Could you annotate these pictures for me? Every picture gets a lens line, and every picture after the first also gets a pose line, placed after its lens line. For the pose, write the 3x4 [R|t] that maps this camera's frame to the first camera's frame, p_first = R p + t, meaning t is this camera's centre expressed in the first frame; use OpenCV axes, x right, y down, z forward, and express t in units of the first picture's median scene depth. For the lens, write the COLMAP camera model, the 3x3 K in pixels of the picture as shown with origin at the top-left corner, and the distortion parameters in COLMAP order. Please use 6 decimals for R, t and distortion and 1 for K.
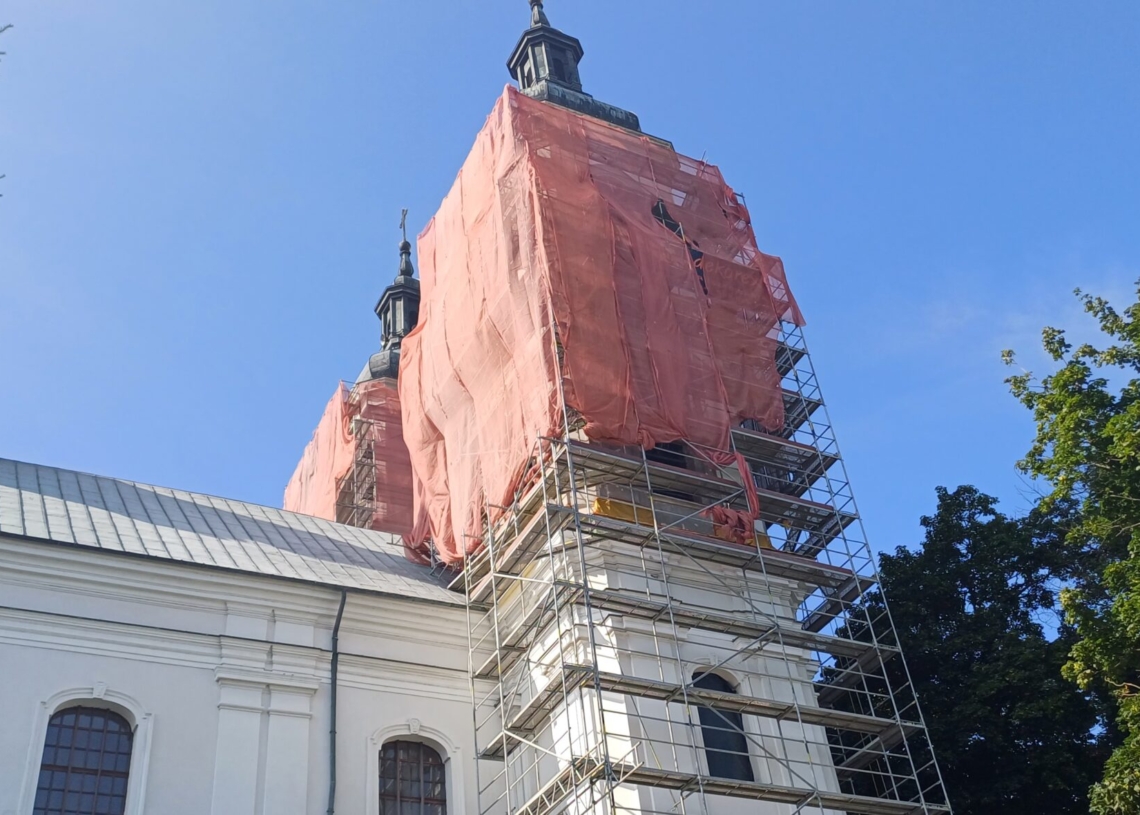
lens RADIAL K [[1213.7, 0, 570.0], [0, 1213.7, 407.5], [0, 0, 1]] dist [0.010627, 0.007098]
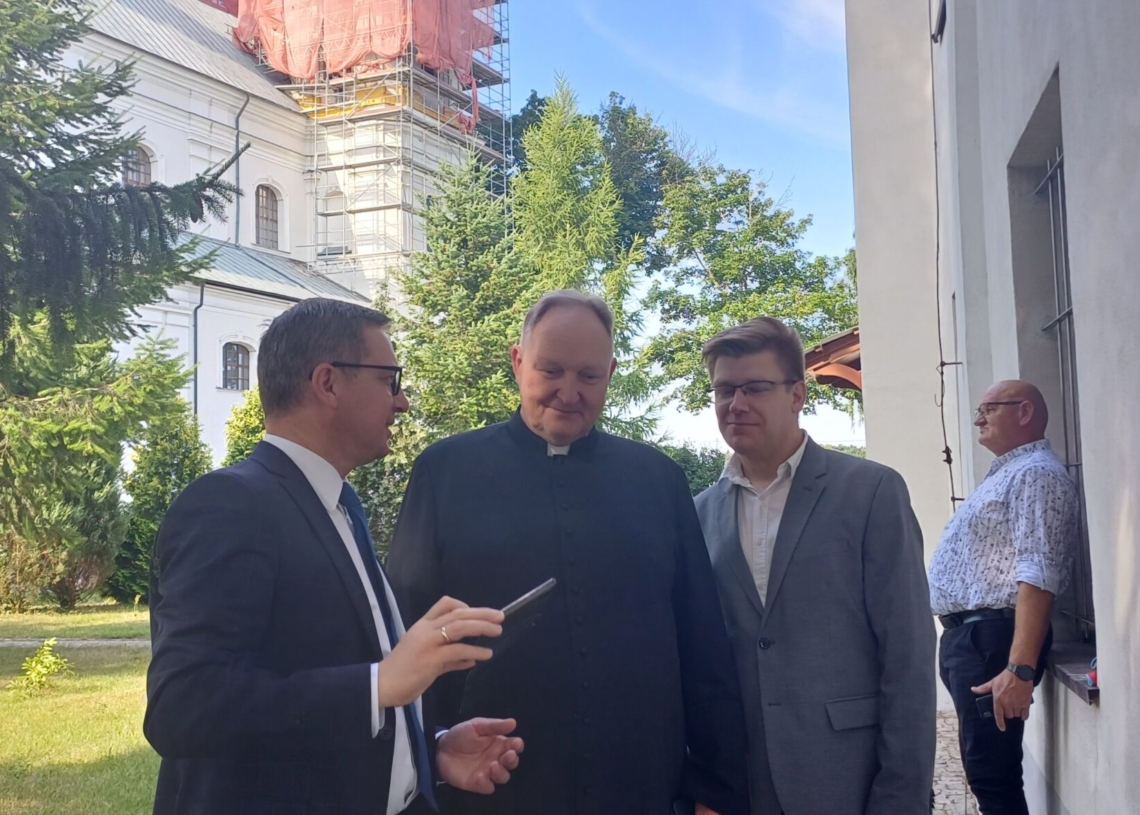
lens RADIAL K [[1213.7, 0, 570.0], [0, 1213.7, 407.5], [0, 0, 1]] dist [0.010627, 0.007098]
pose [[0.807129, 0.146509, 0.571907, -0.734057], [-0.443133, 0.790436, 0.422900, -0.423700], [-0.390097, -0.594766, 0.702907, -0.633667]]
